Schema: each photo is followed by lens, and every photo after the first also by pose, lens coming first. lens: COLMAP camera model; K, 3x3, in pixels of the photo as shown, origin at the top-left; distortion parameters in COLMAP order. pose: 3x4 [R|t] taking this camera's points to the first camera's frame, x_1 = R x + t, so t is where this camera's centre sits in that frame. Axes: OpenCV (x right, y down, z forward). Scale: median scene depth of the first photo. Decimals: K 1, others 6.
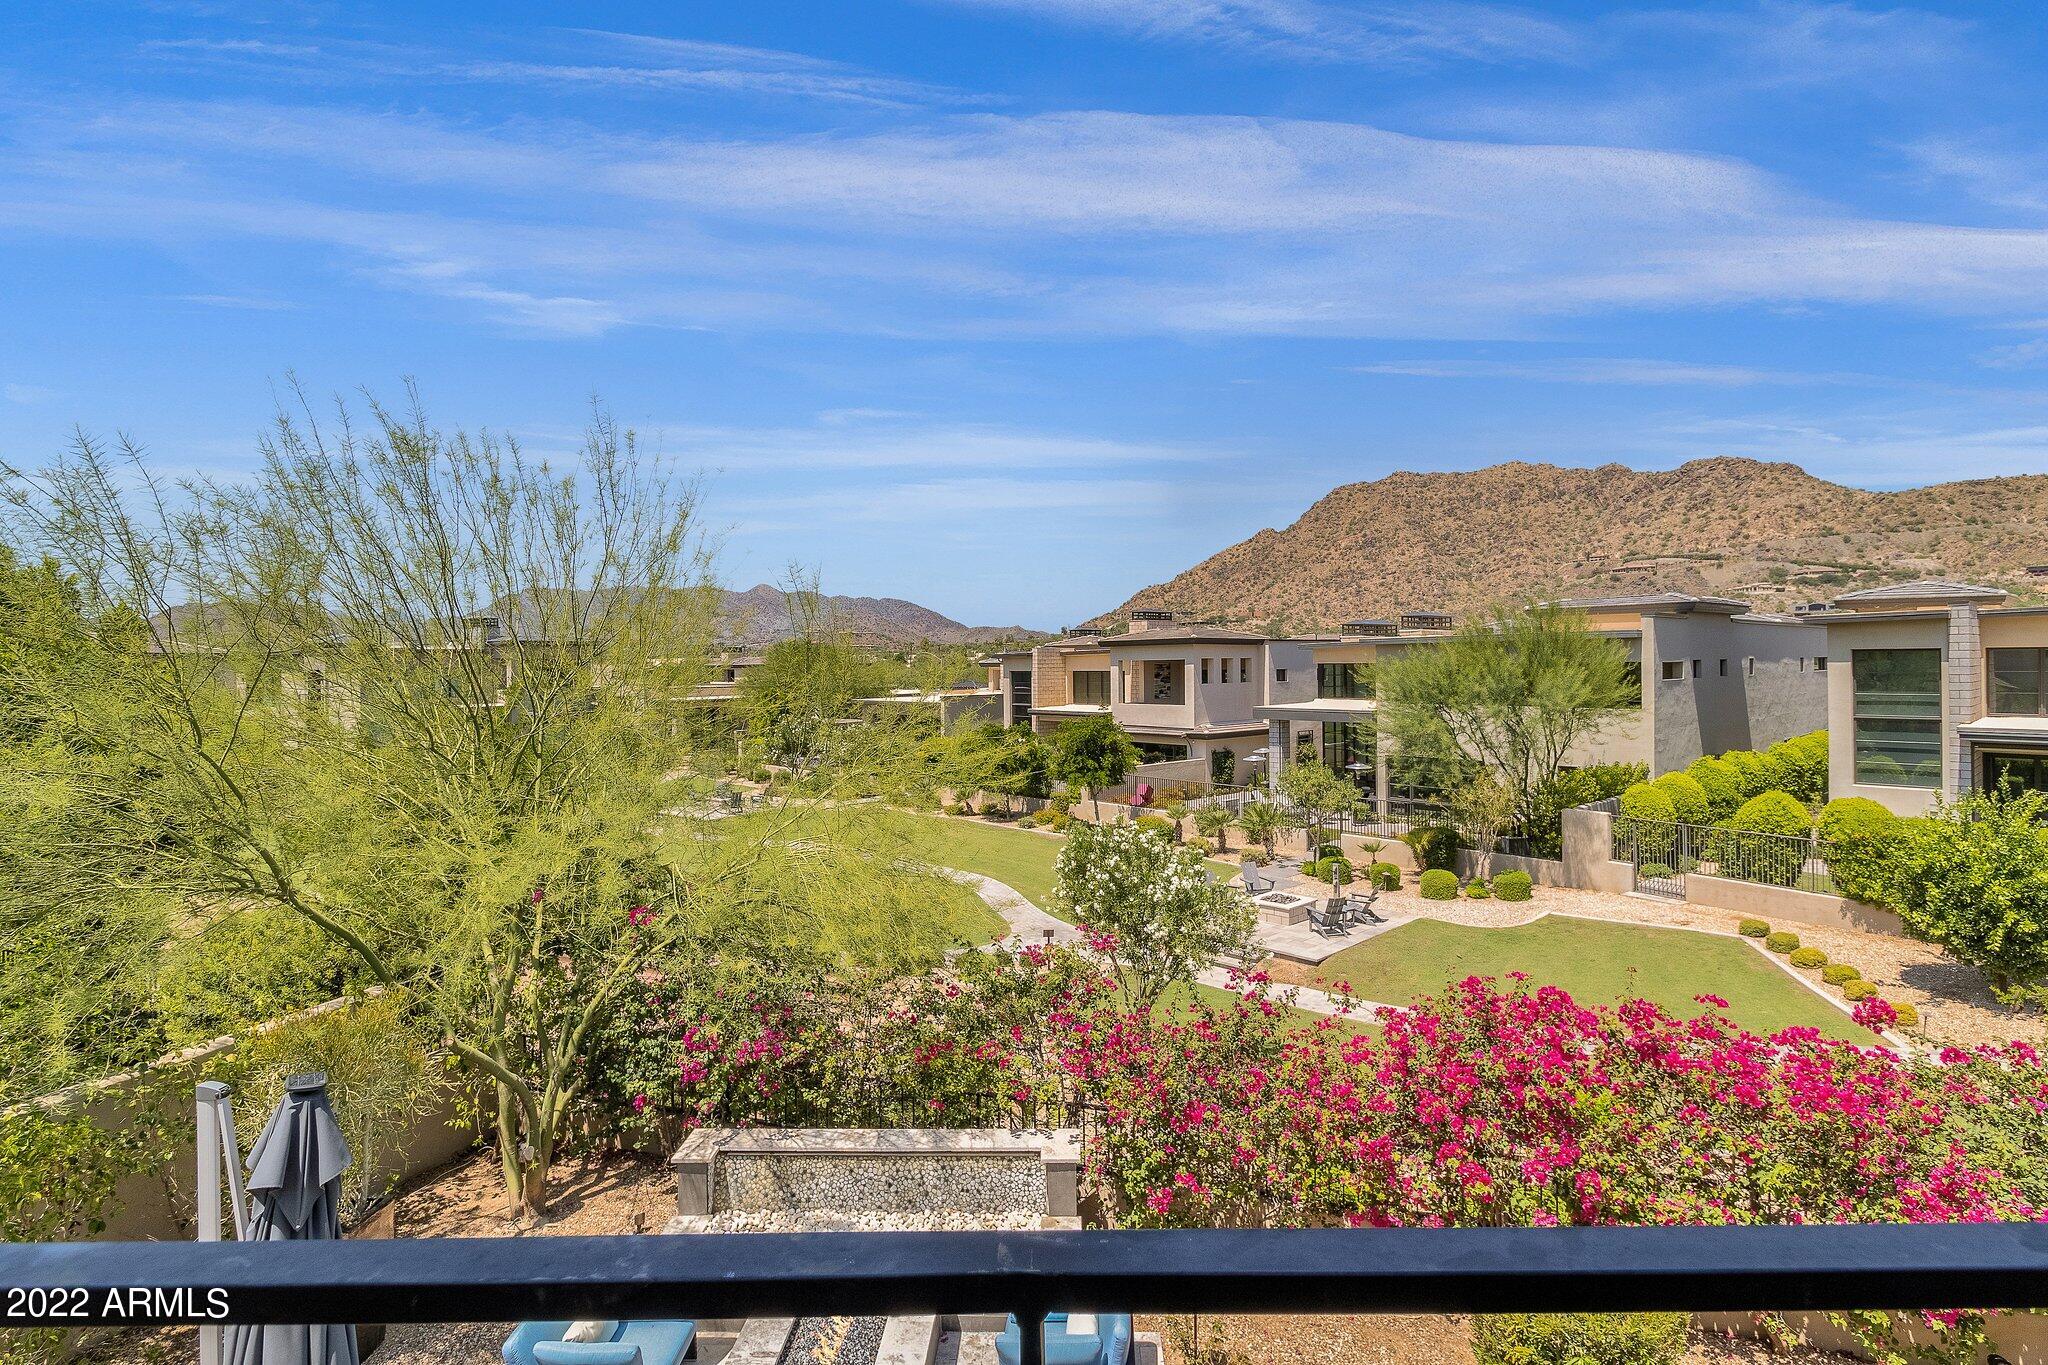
lens RADIAL K [[1015.0, 0, 1053.8], [0, 1015.0, 645.2], [0, 0, 1]] dist [-0.000002, -0.000300]
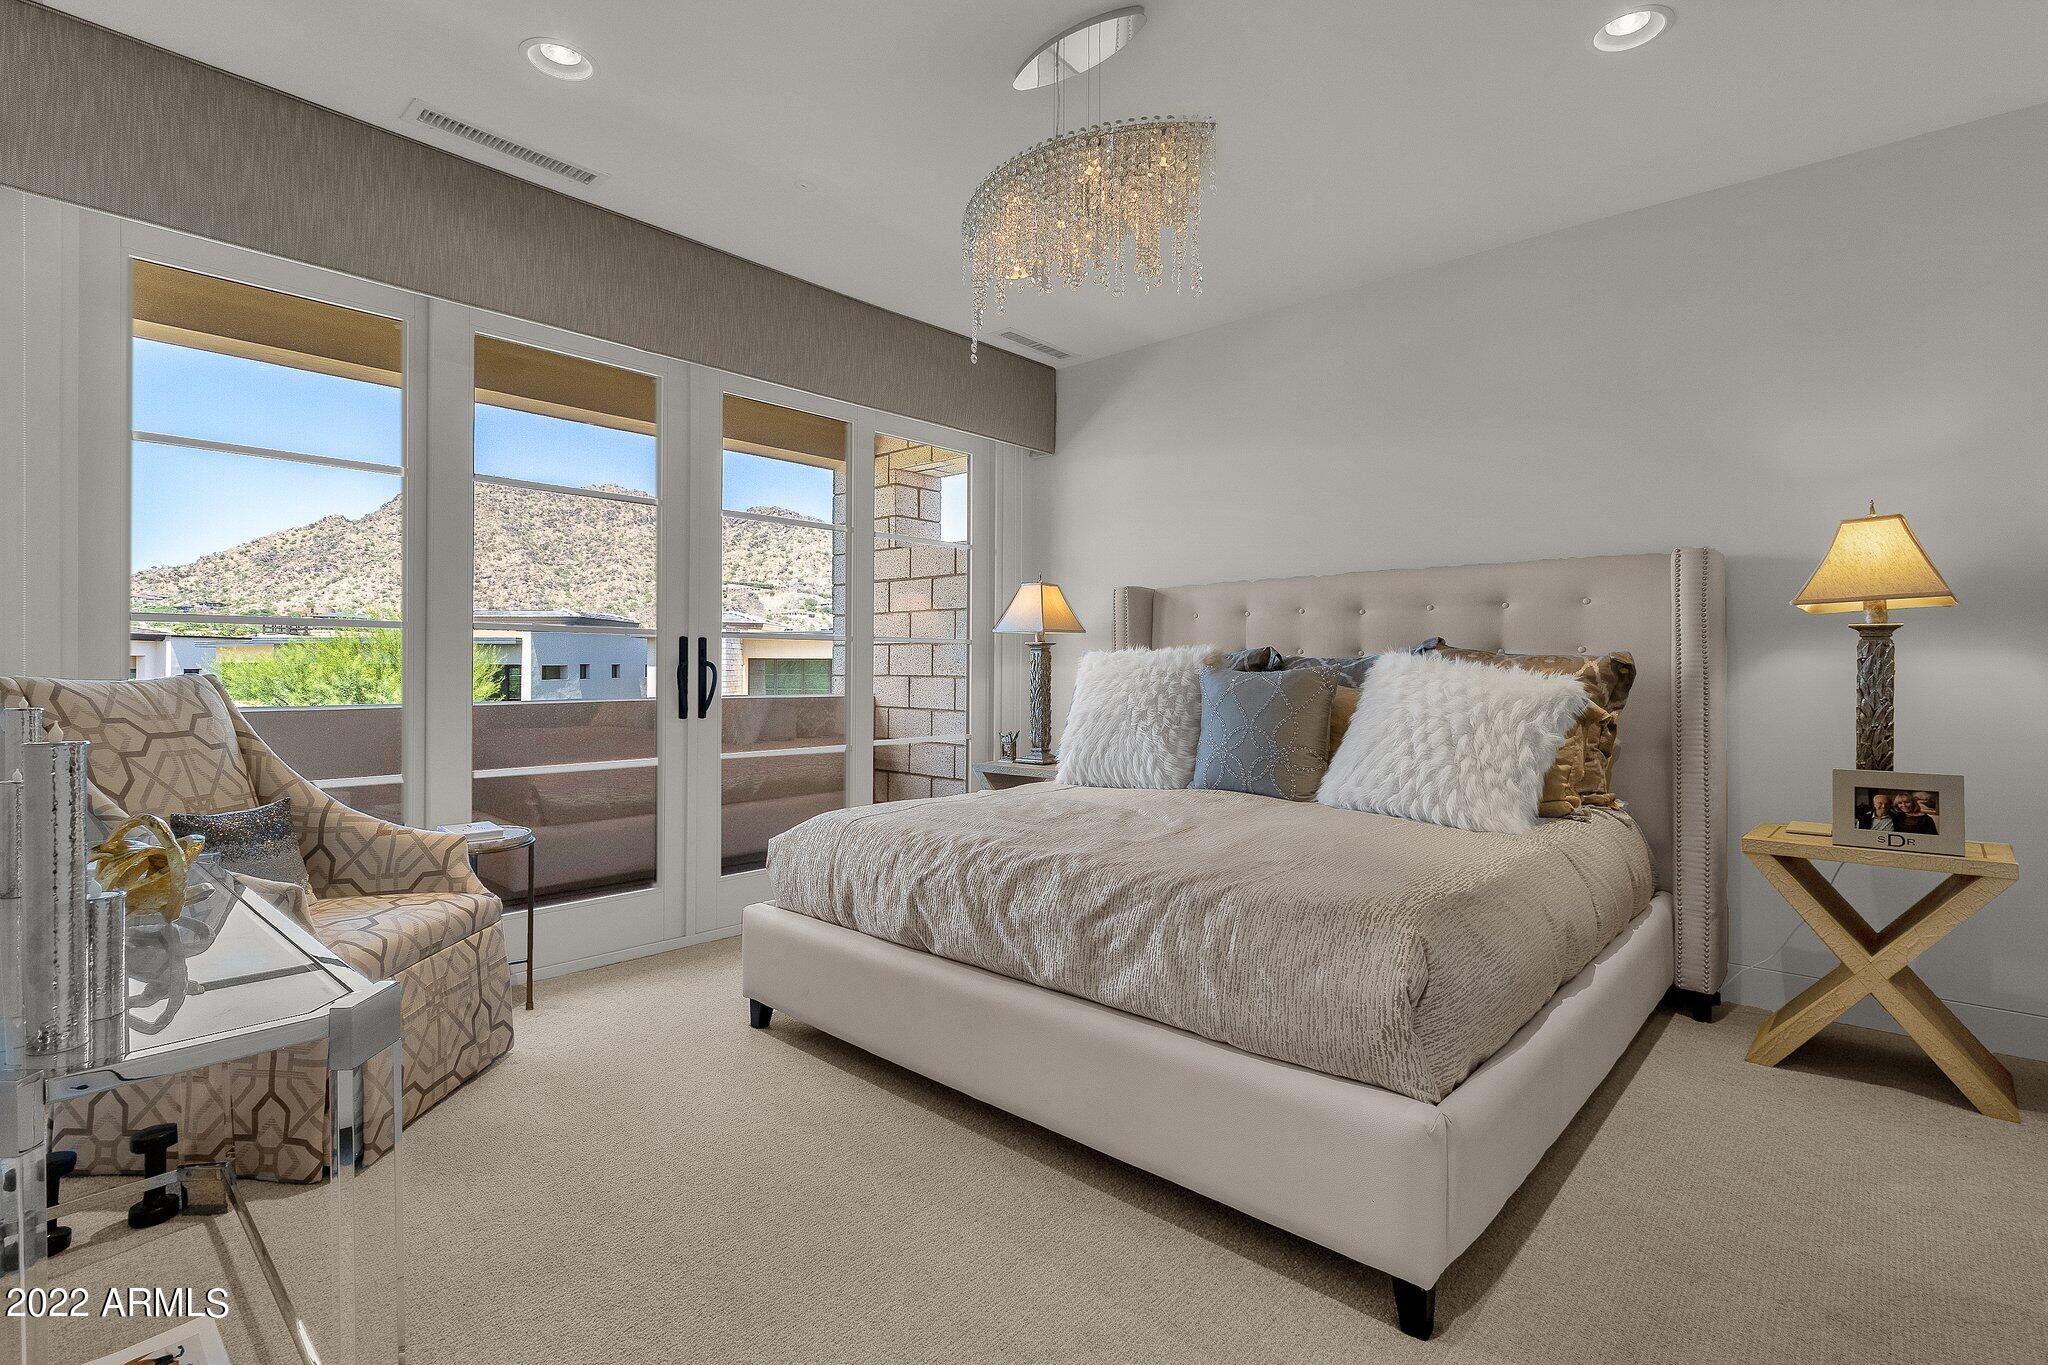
lens RADIAL K [[930.3, 0, 1032.2], [0, 930.3, 681.0], [0, 0, 1]] dist [0.003856, 0.000378]
pose [[0.662127, 0.002658, 0.749387, 0.150291], [-0.025056, 0.999513, 0.018593, 0.000085], [-0.748973, -0.031088, 0.661871, -0.162017]]
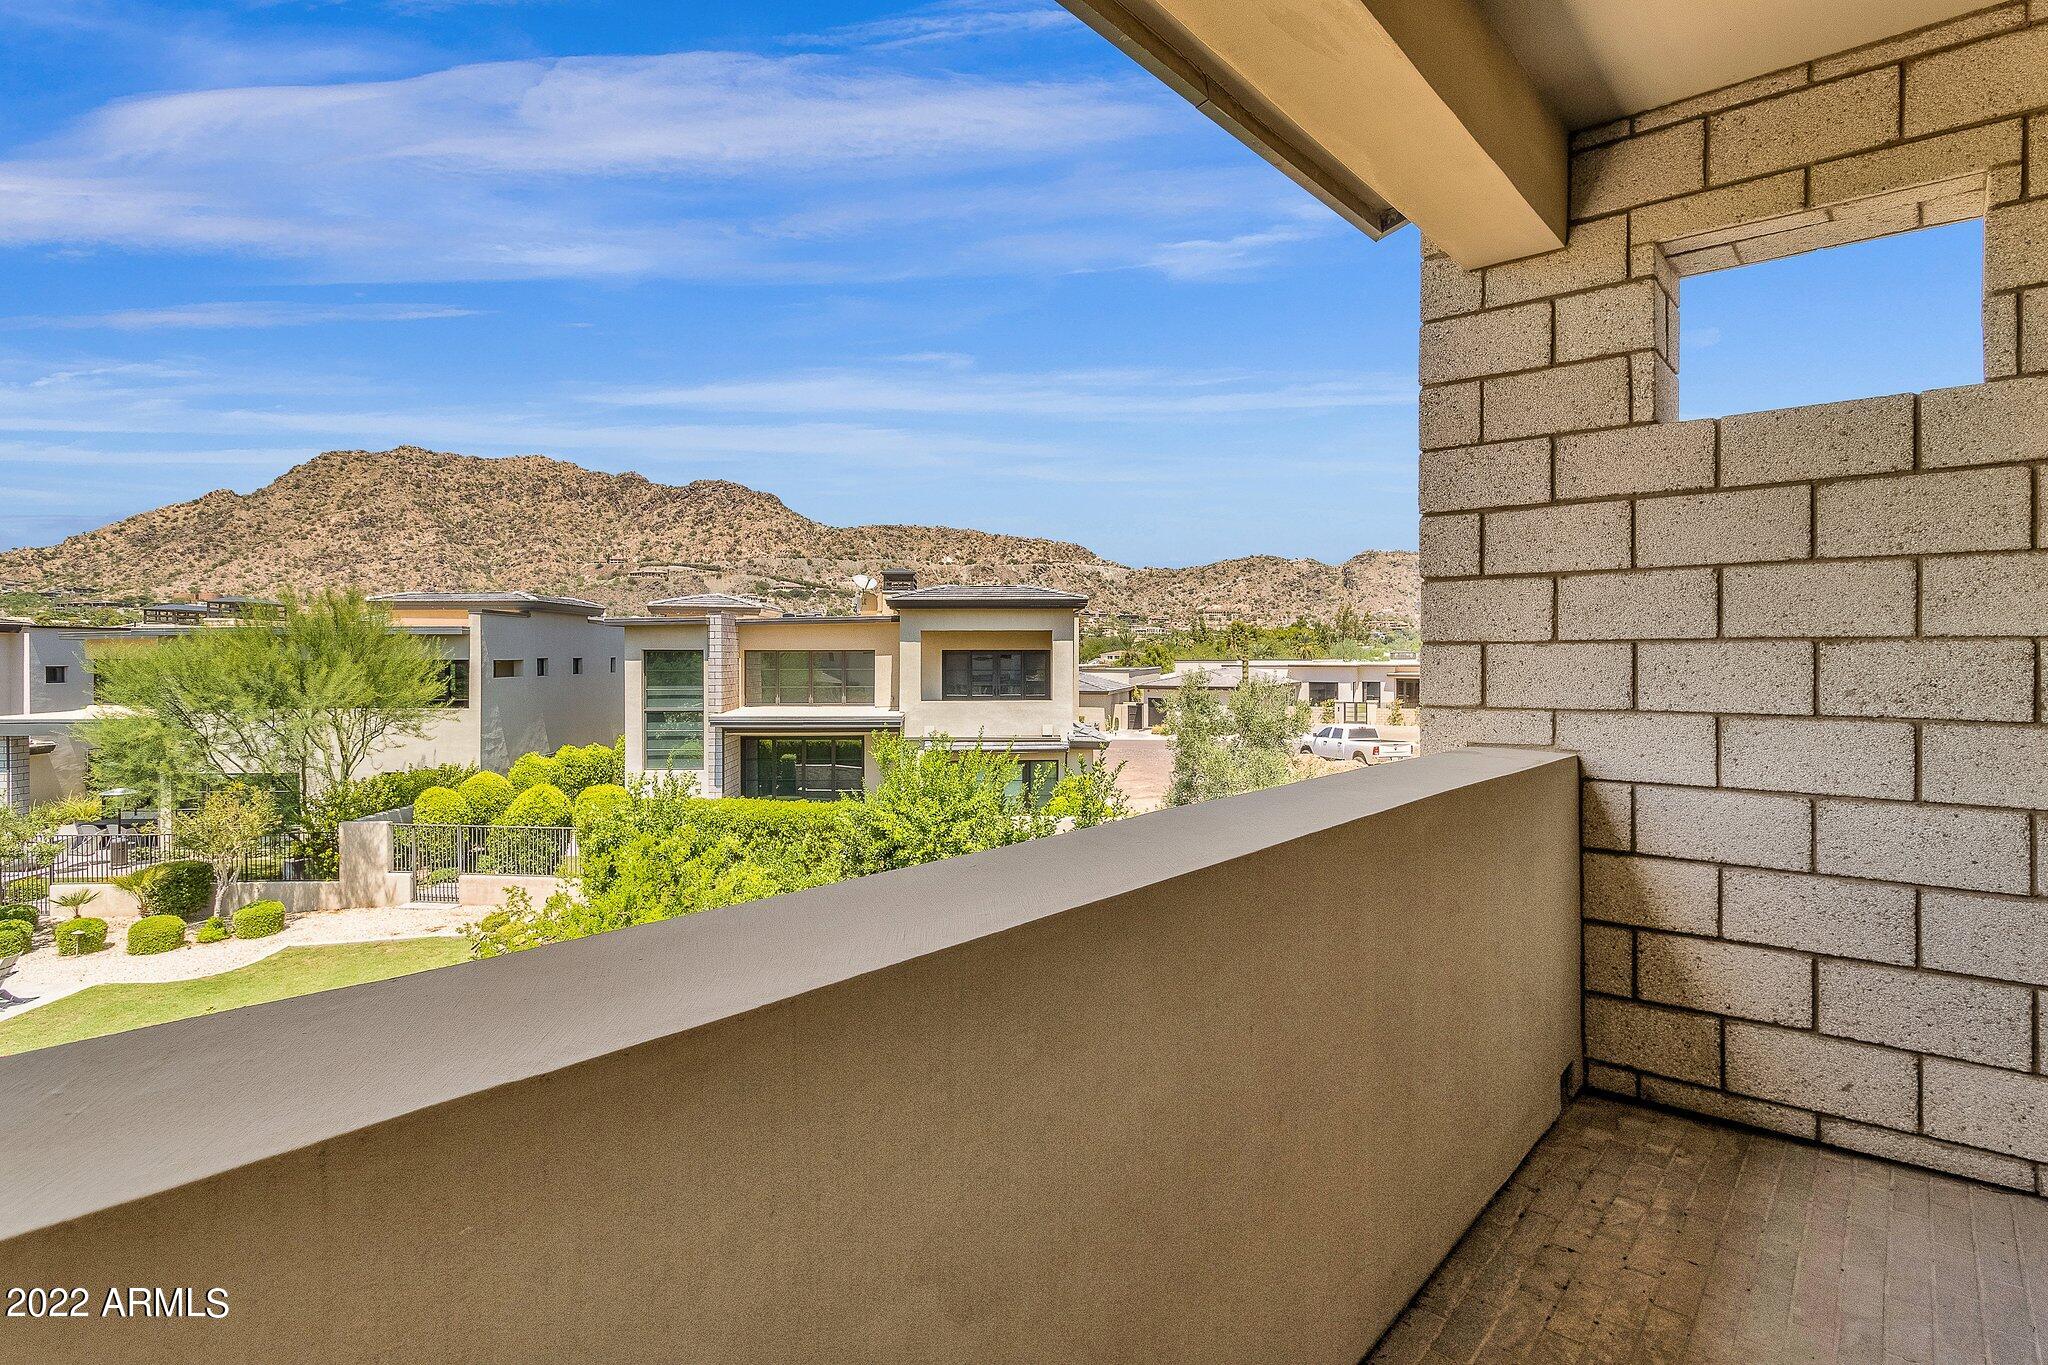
lens RADIAL K [[1015.0, 0, 1040.4], [0, 1015.0, 674.1], [0, 0, 1]] dist [-0.000002, -0.000300]
pose [[0.635031, -0.003813, 0.772477, 0.167696], [-0.019668, 0.999584, 0.021102, -0.001069], [-0.772236, -0.028593, 0.634692, -0.036975]]
